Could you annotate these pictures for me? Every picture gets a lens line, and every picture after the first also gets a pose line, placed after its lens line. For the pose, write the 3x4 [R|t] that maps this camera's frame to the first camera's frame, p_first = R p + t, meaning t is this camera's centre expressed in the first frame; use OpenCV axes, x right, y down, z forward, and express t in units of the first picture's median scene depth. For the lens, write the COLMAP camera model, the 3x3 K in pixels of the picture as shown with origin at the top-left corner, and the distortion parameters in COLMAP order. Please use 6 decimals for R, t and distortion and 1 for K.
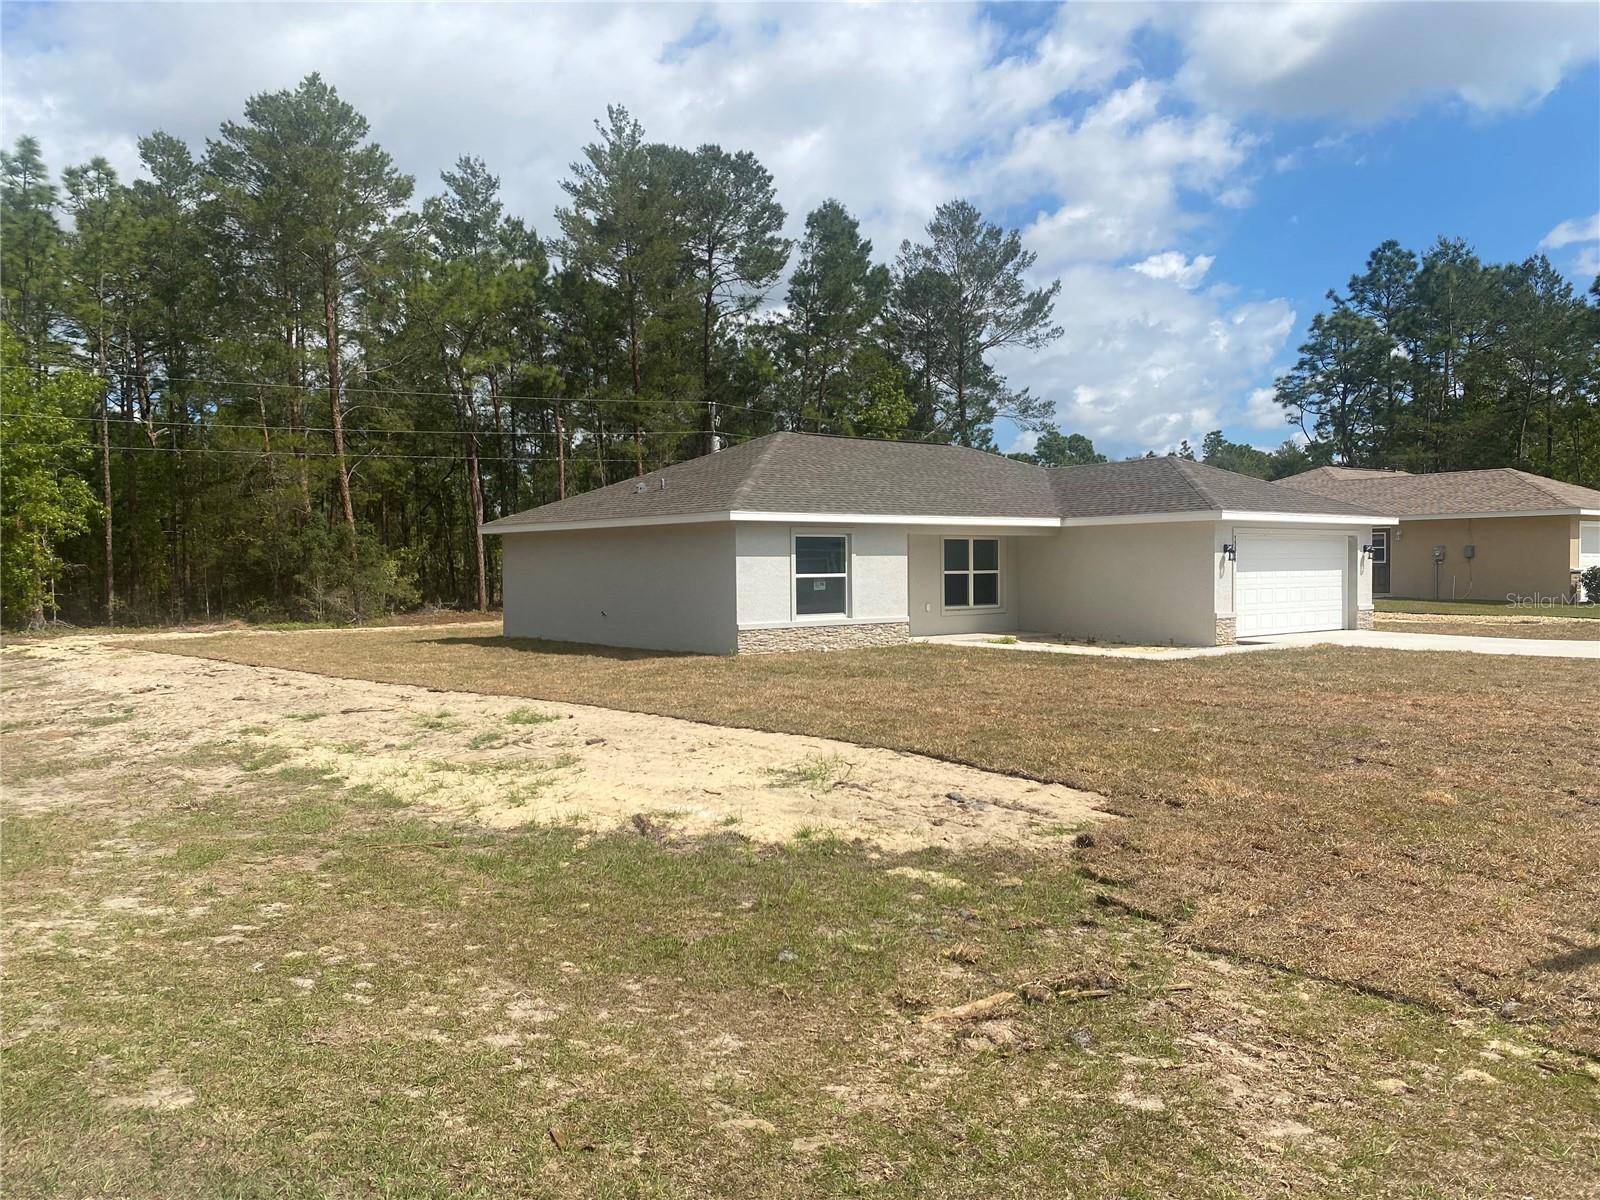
lens RADIAL K [[1223.6, 0, 800.0], [0, 1223.6, 600.0], [0, 0, 1]] dist [0.090449, -0.124456]
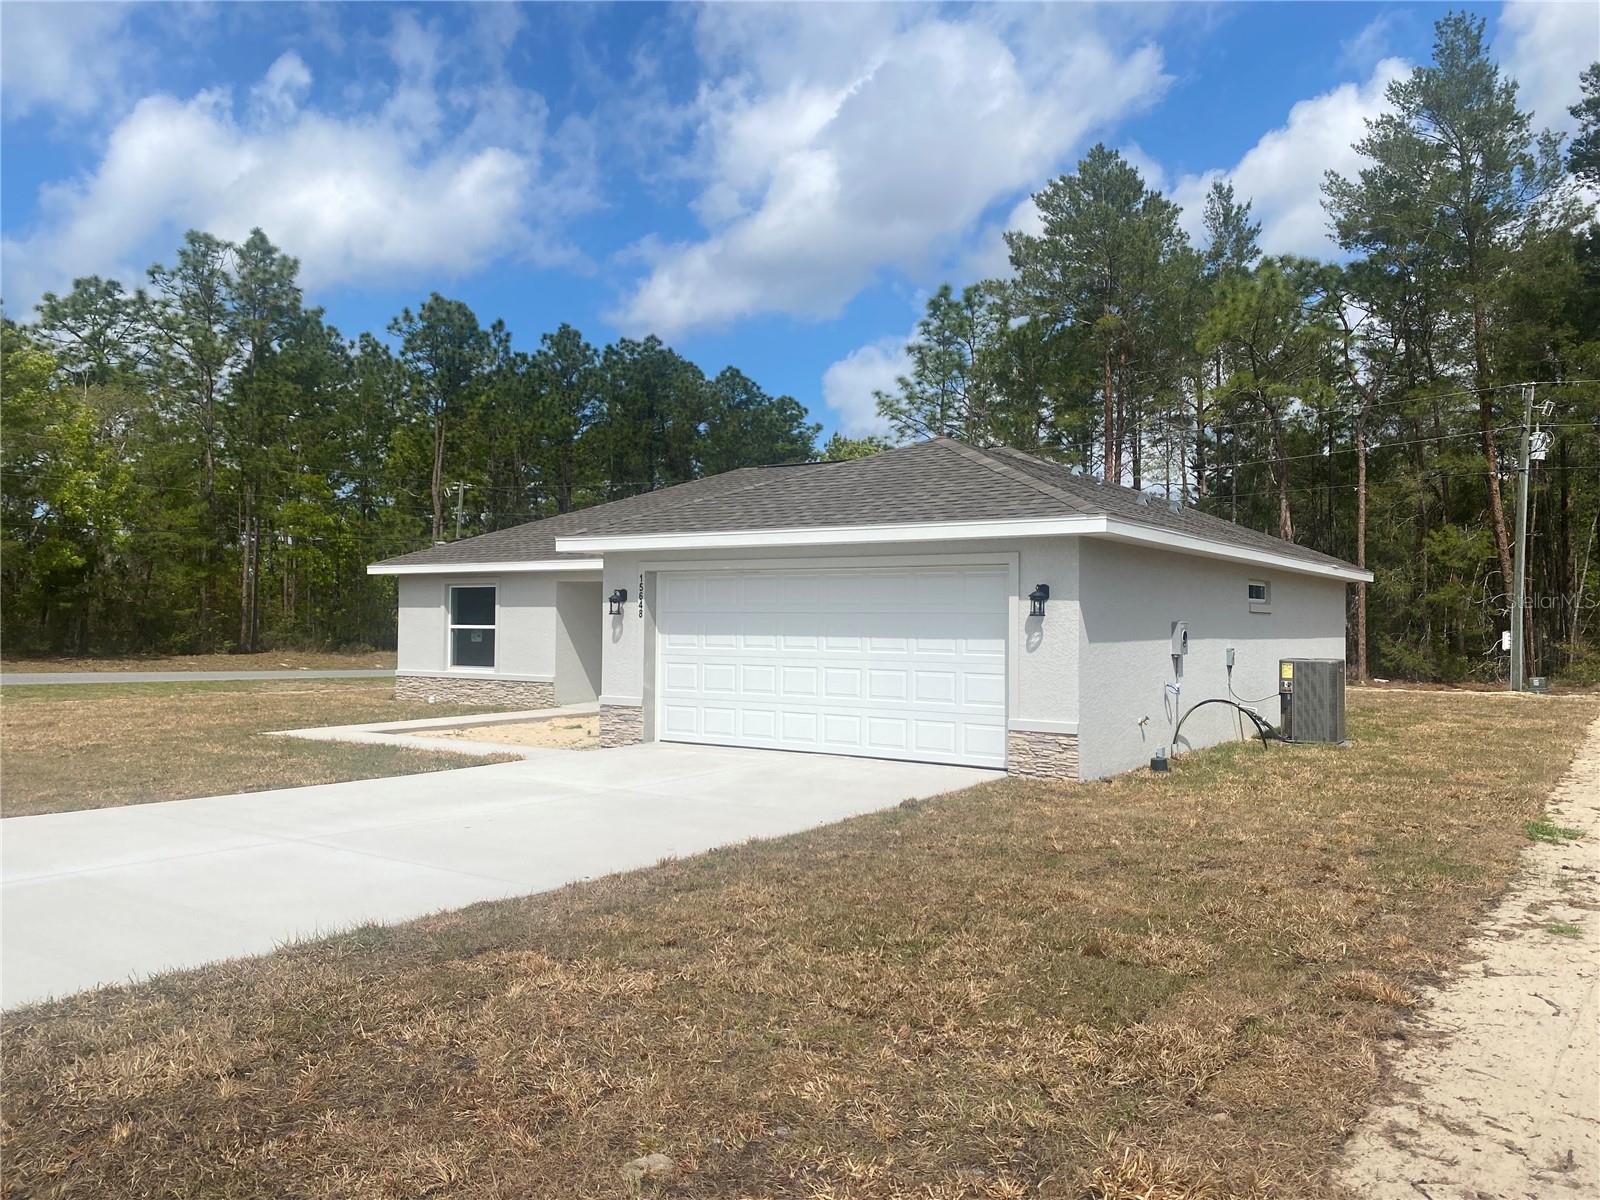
lens RADIAL K [[1223.6, 0, 800.0], [0, 1223.6, 600.0], [0, 0, 1]] dist [0.090449, -0.124456]
pose [[0.292632, -0.007299, -0.956197, 1.008376], [-0.041675, 0.998923, -0.020379, -0.031418], [0.955317, 0.045813, 0.292013, 0.940214]]
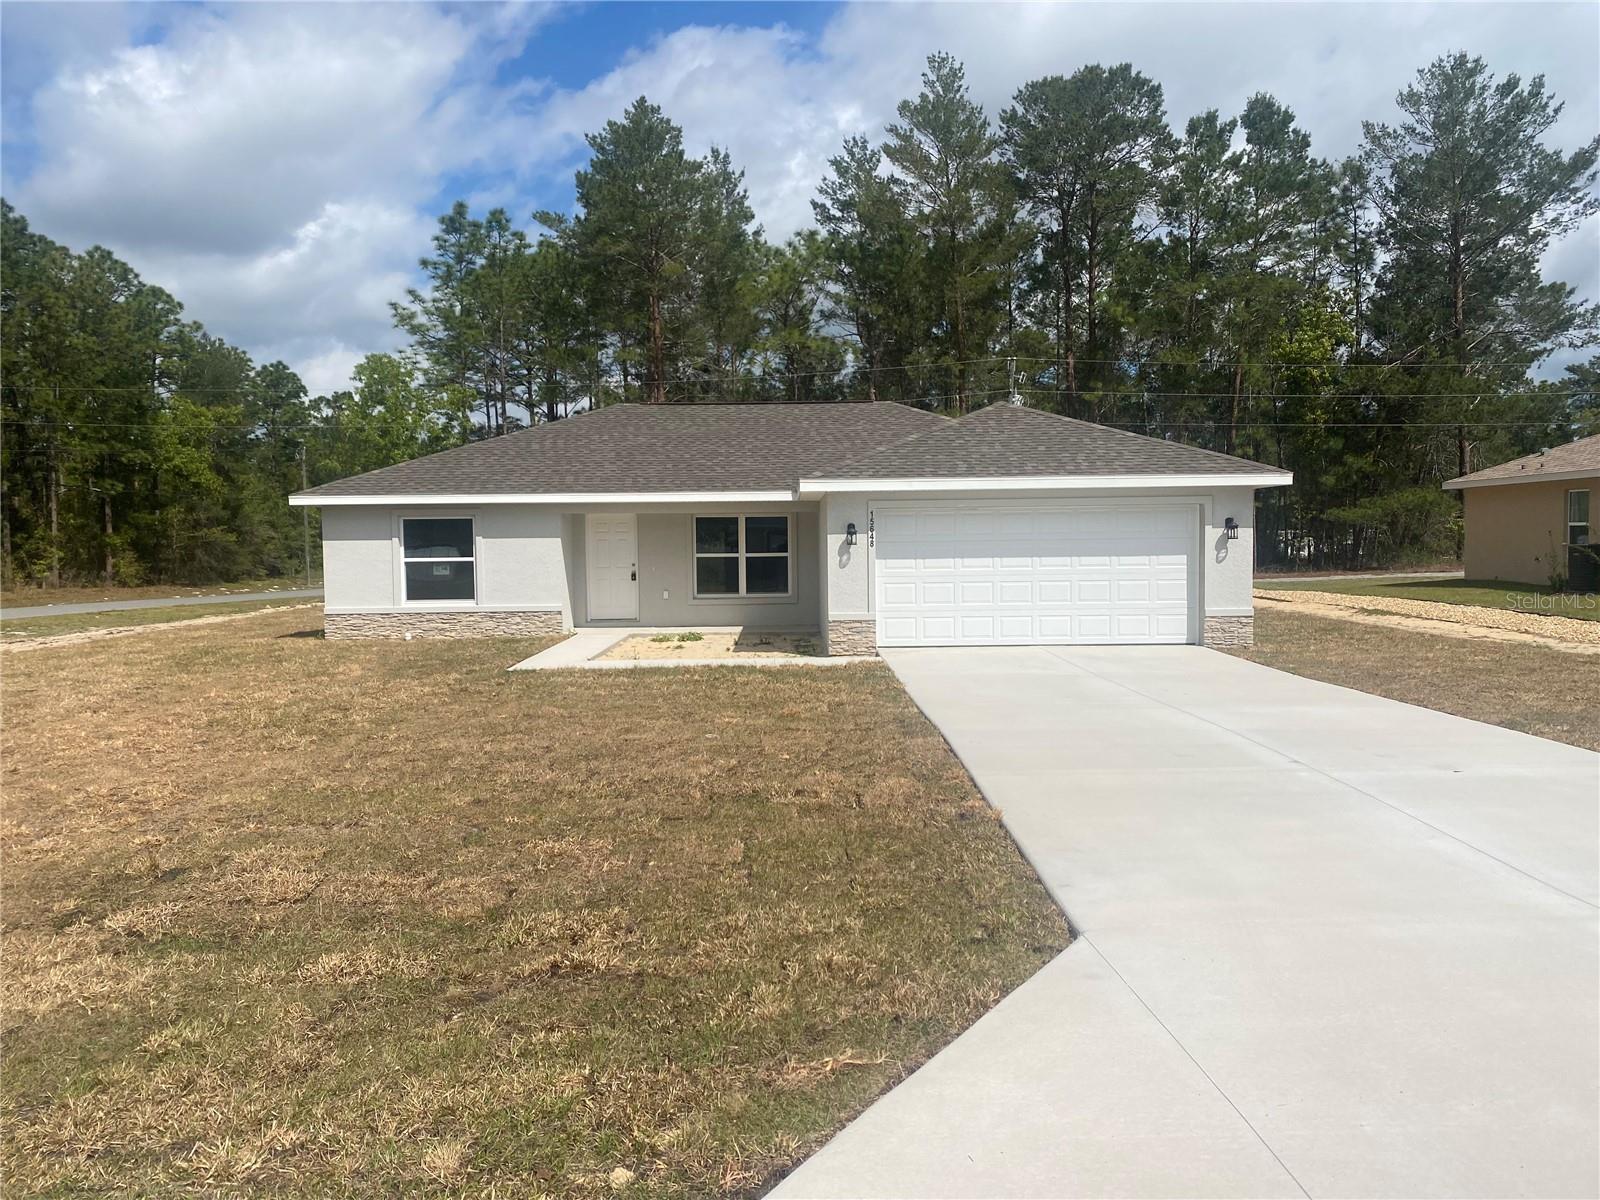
lens RADIAL K [[1223.6, 0, 800.0], [0, 1223.6, 600.0], [0, 0, 1]] dist [0.090449, -0.124456]
pose [[0.784985, 0.029266, -0.618823, 0.814427], [-0.012924, 0.999440, 0.030873, -0.021352], [0.619380, -0.016238, 0.784923, 0.410662]]
